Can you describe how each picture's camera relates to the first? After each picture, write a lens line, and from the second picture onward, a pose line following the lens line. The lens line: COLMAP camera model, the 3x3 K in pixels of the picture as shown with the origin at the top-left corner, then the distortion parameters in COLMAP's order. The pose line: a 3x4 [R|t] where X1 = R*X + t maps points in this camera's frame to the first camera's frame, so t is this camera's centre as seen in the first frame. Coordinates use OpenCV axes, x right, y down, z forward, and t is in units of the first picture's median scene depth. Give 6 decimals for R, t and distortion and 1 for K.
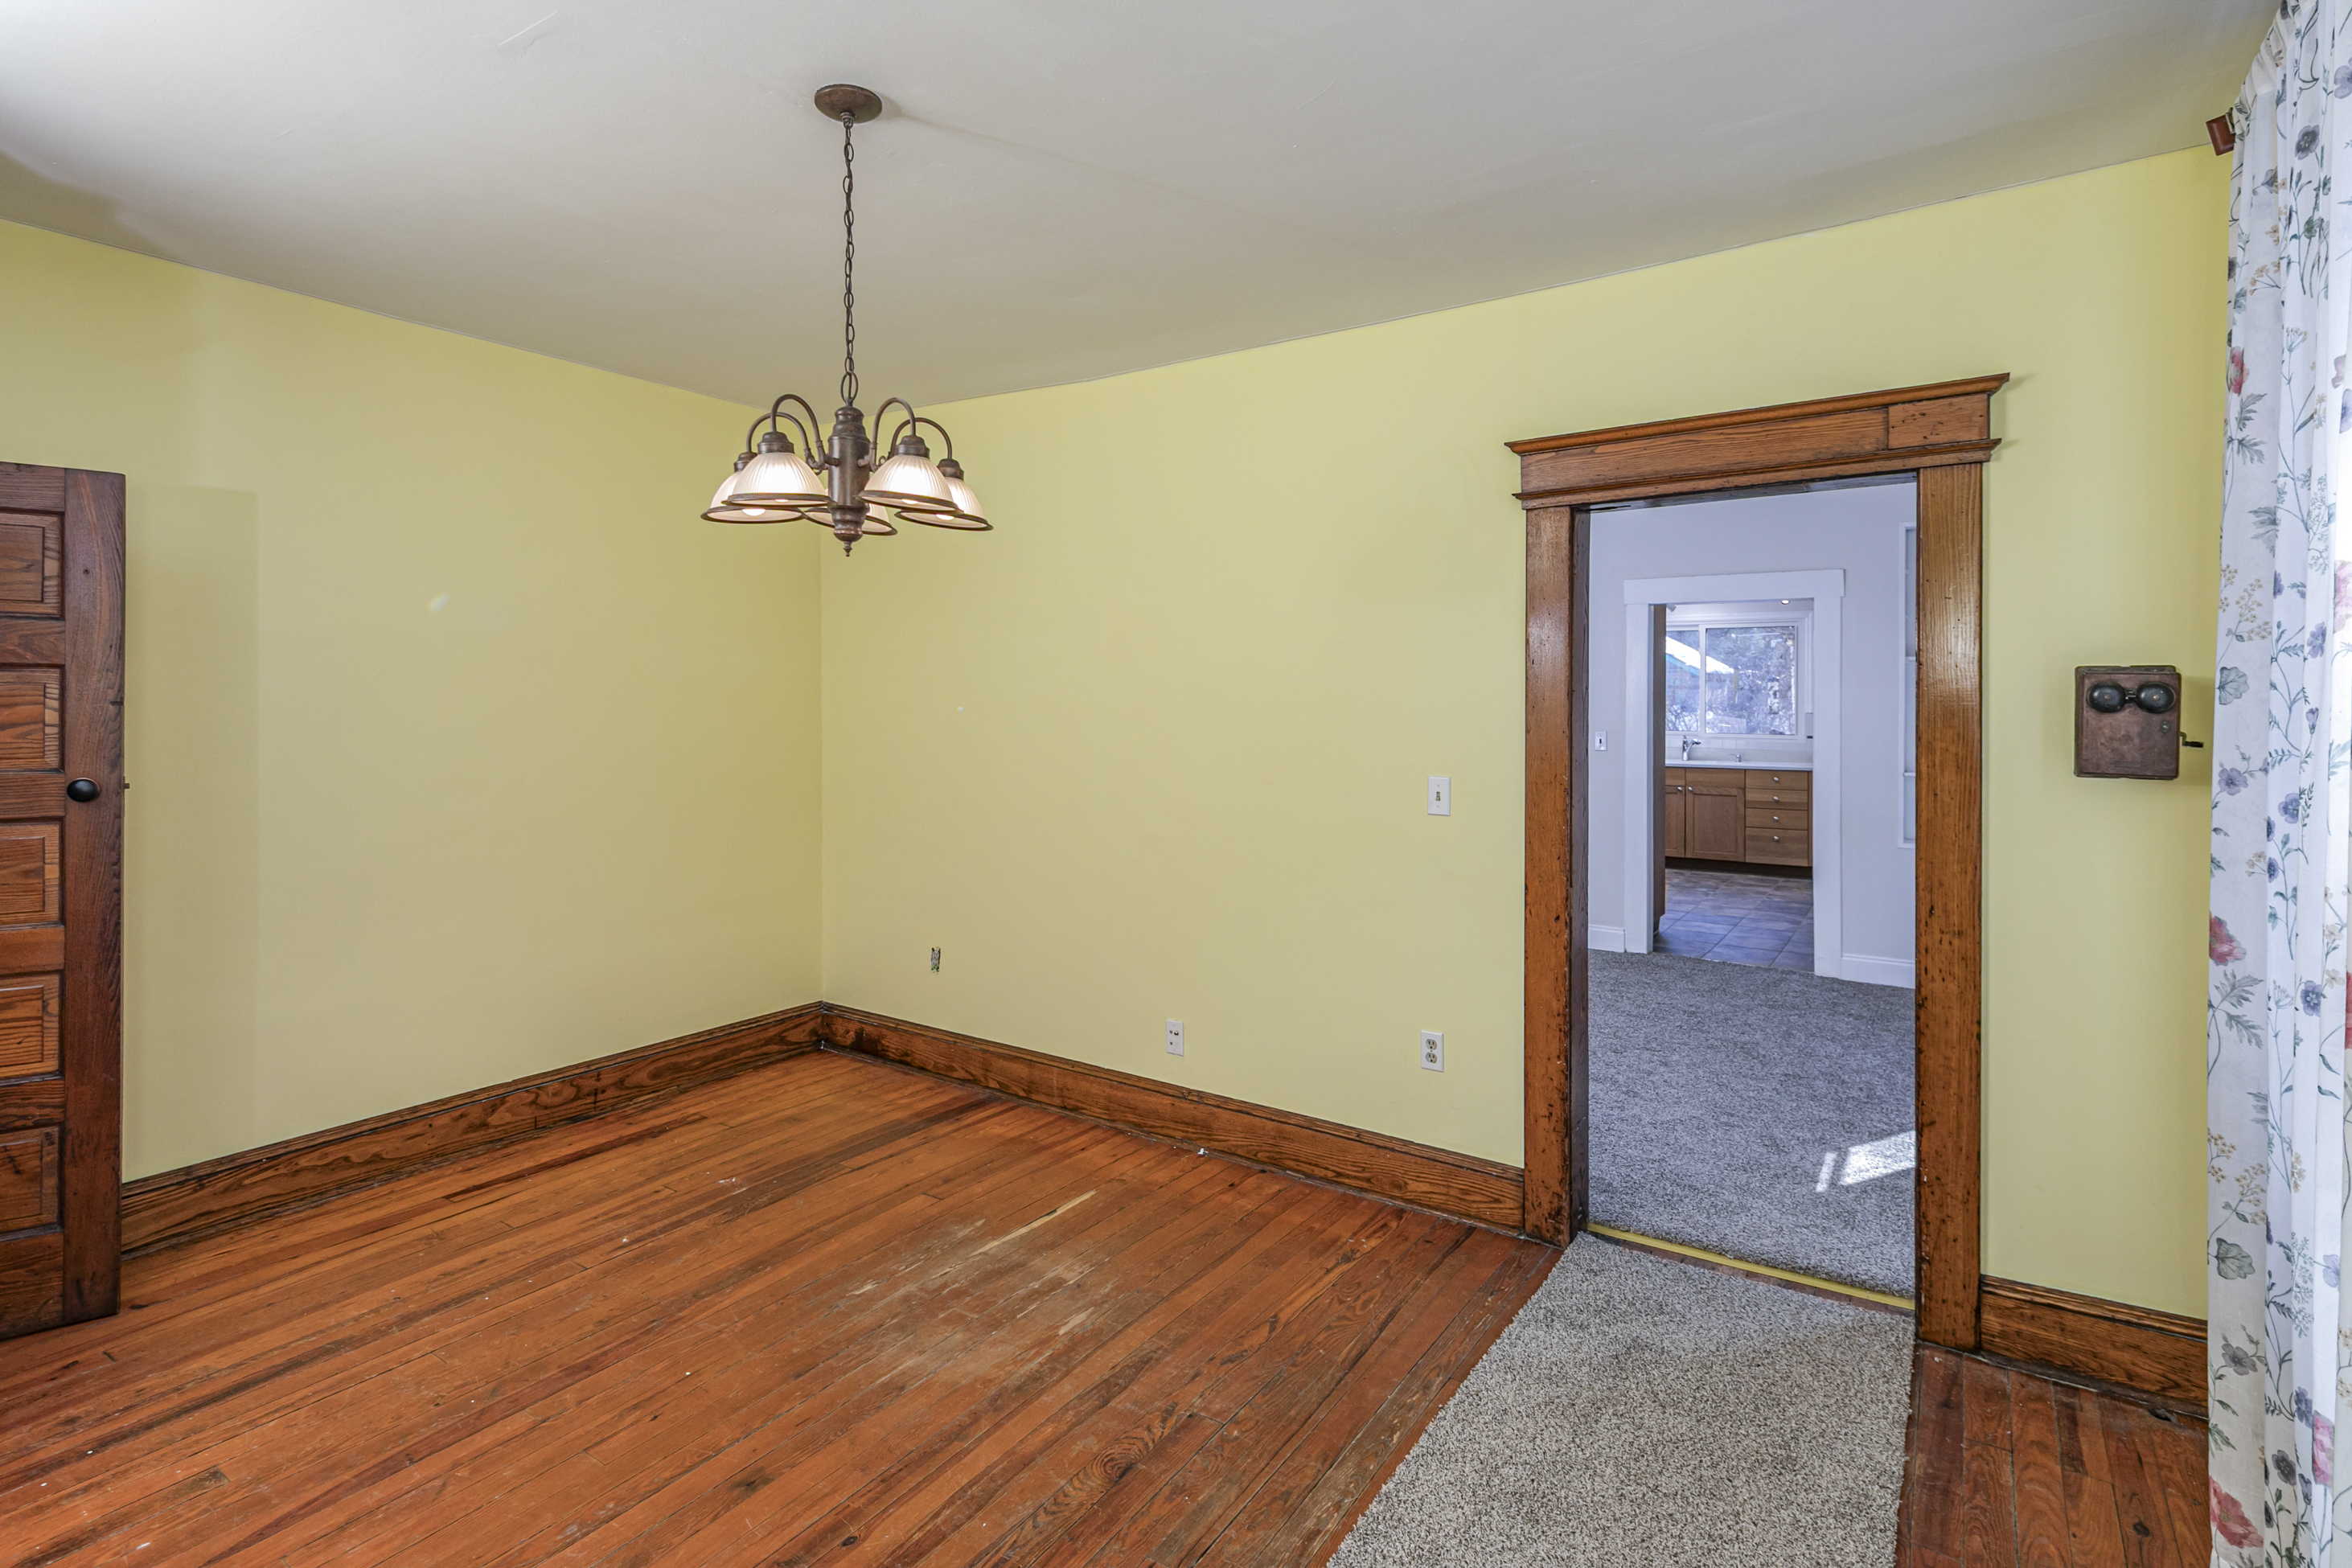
lens RADIAL K [[1150.2, 0, 1175.5], [0, 1150.2, 704.8], [0, 0, 1]] dist [0.019875, -0.007112]
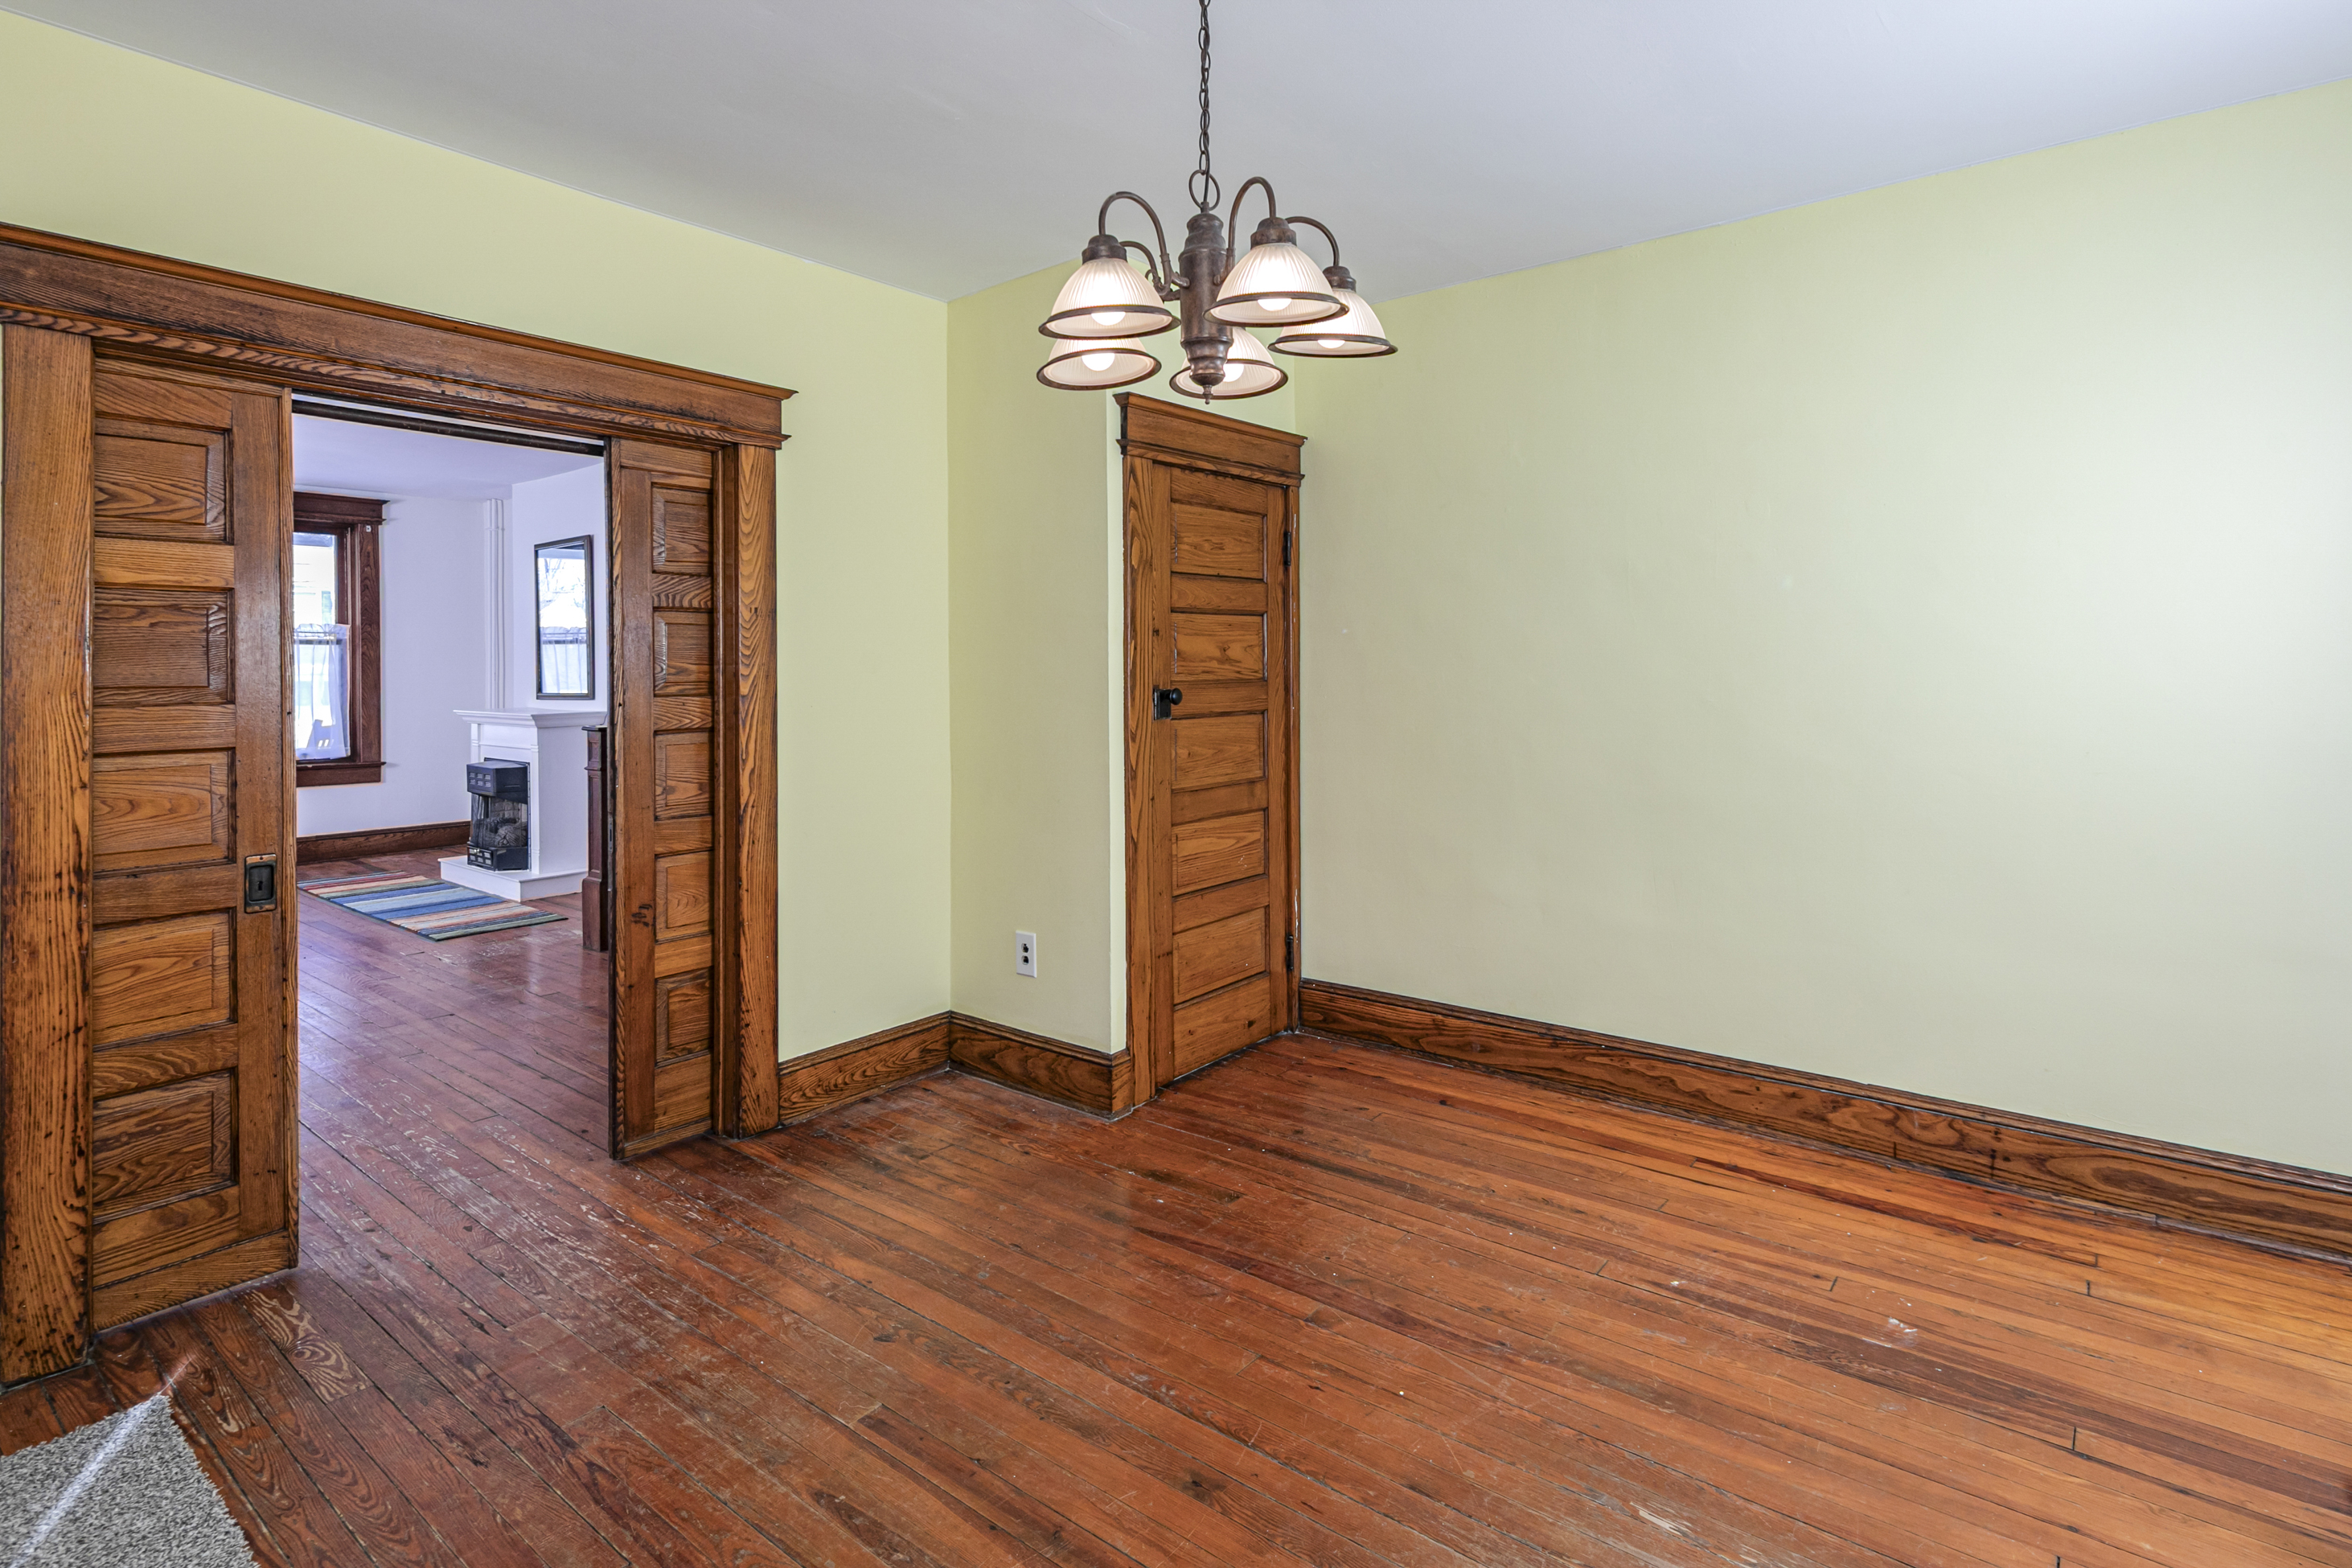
lens RADIAL K [[1150.2, 0, 1156.4], [0, 1150.2, 660.0], [0, 0, 1]] dist [0.019875, -0.007112]
pose [[-0.096877, -0.013295, -0.995208, 0.315486], [0.008719, 0.999861, -0.014206, 0.040336], [0.995258, -0.010053, -0.096748, 0.651566]]
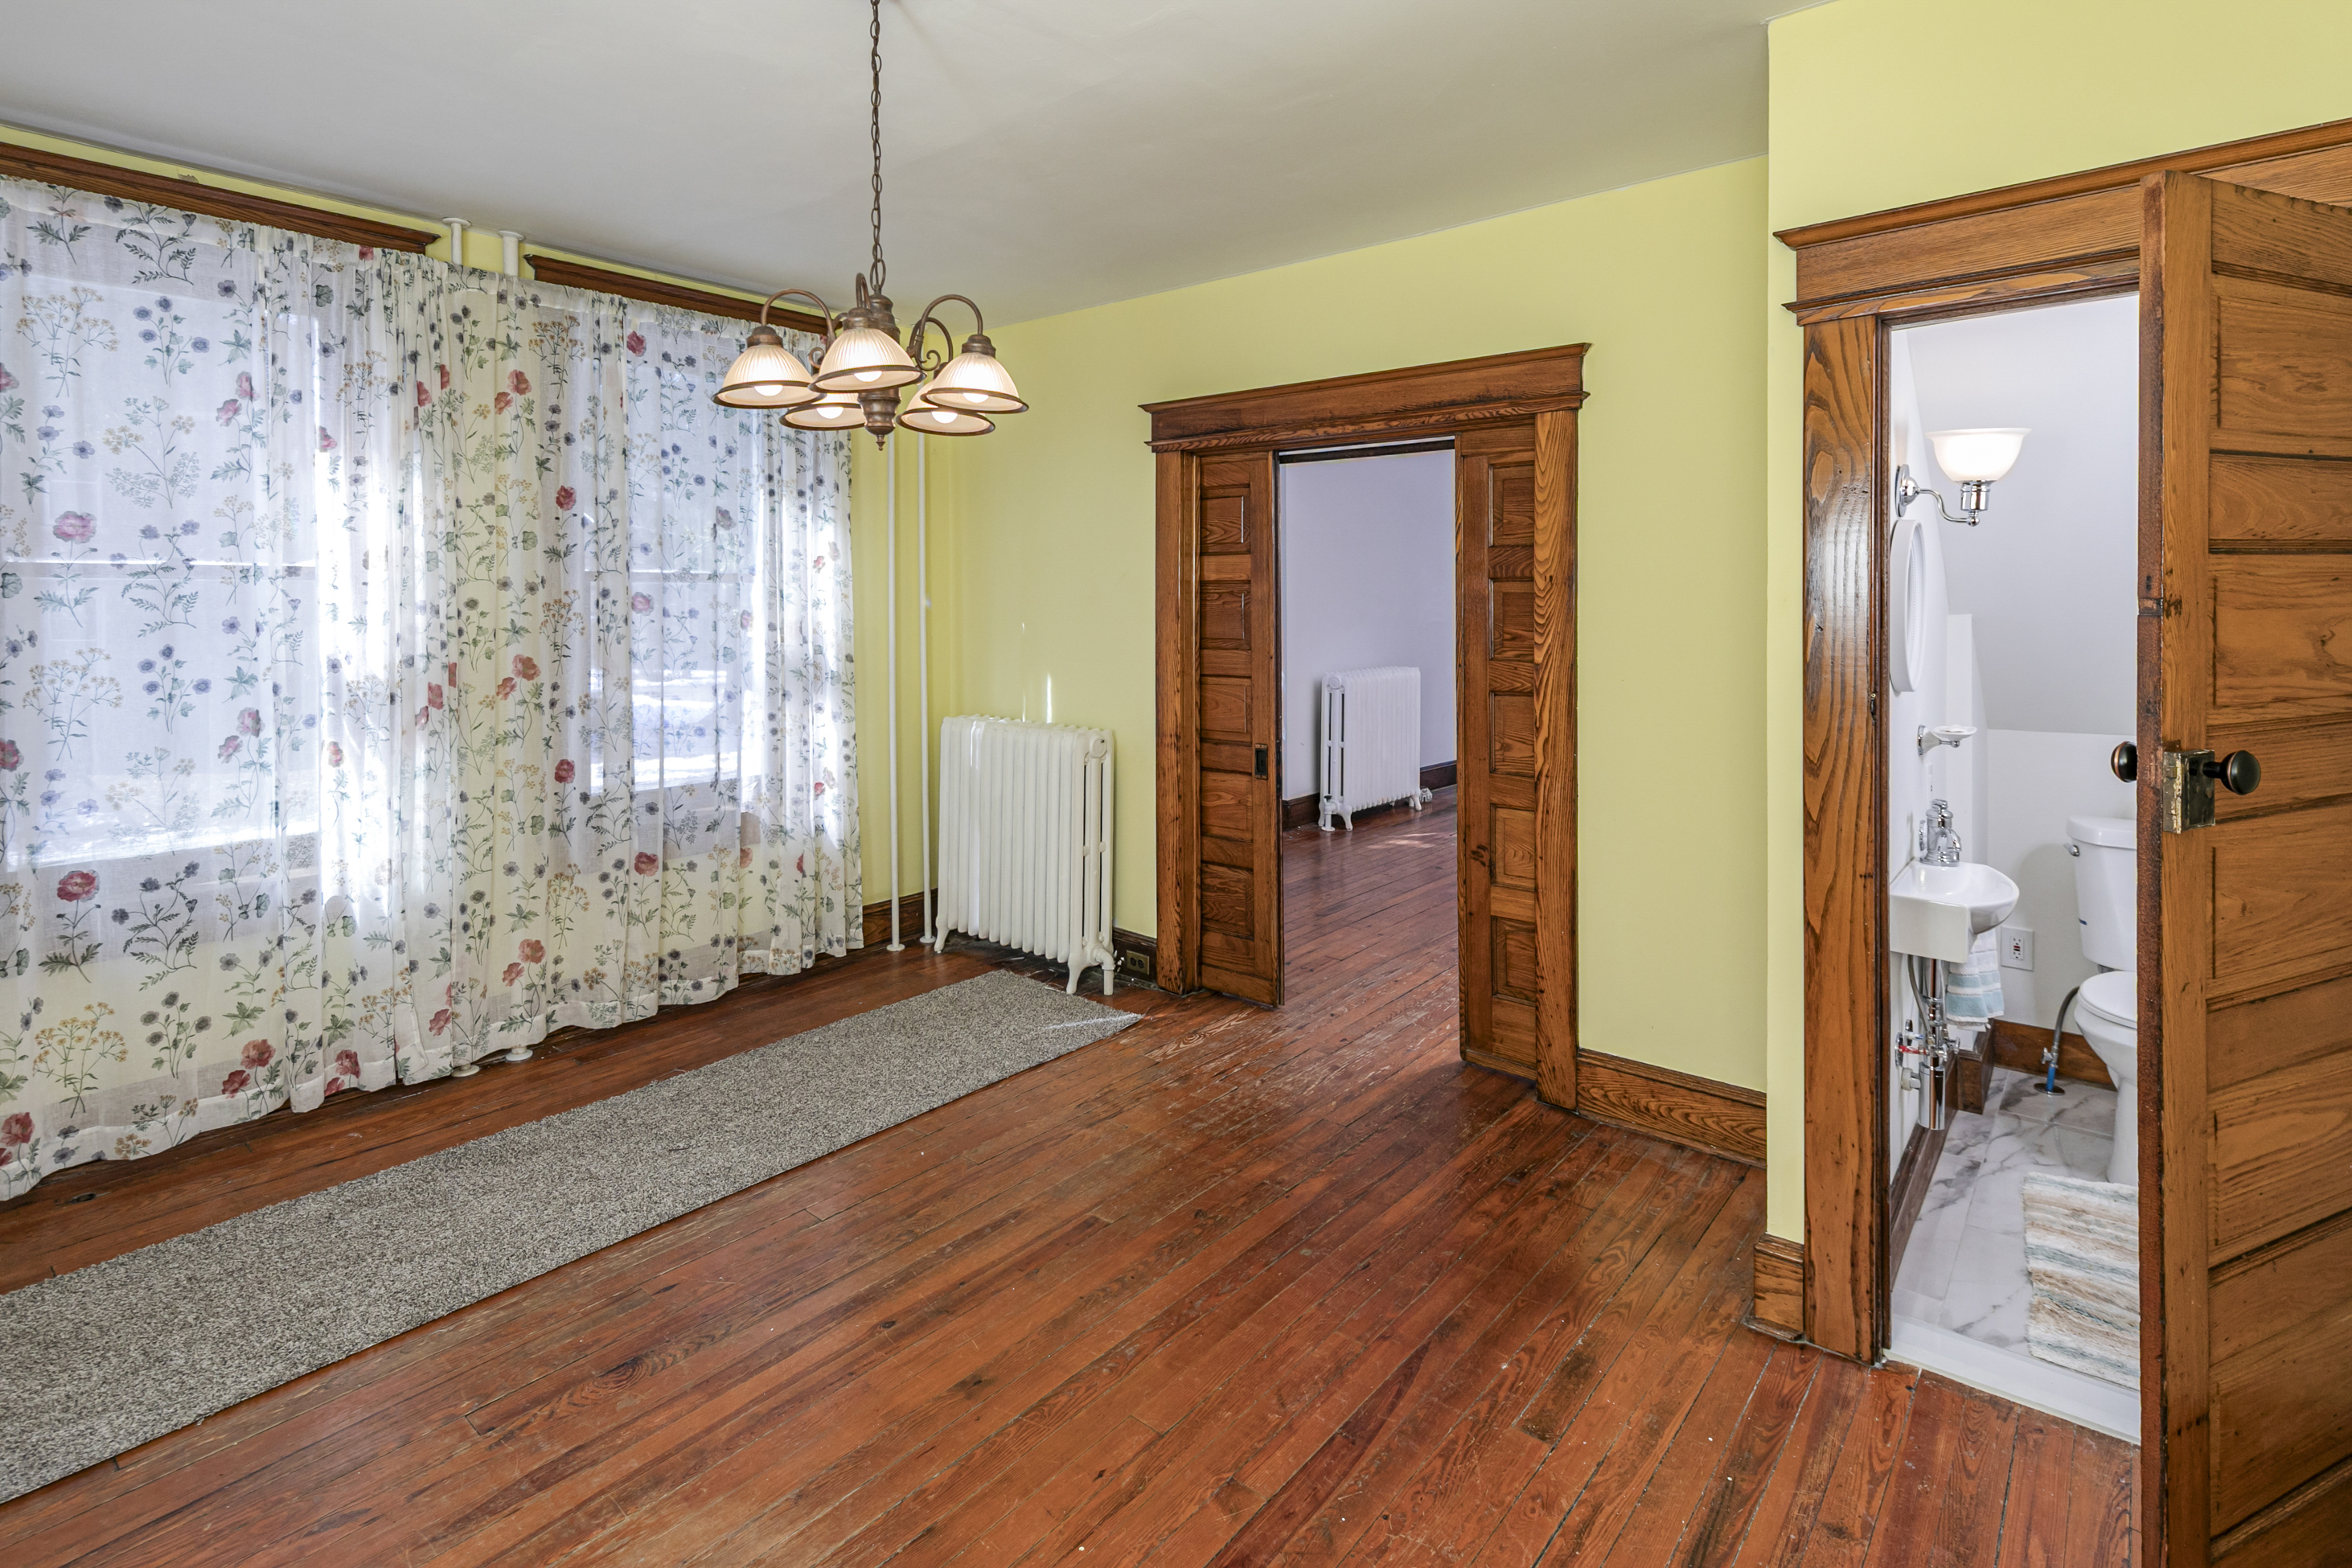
lens RADIAL K [[1150.2, 0, 1134.9], [0, 1150.2, 611.6], [0, 0, 1]] dist [0.019875, -0.007112]
pose [[-0.993285, -0.000671, 0.115691, -0.378555], [0.000418, 0.999956, 0.009387, 0.000462], [-0.115692, 0.009372, -0.993241, 1.209739]]
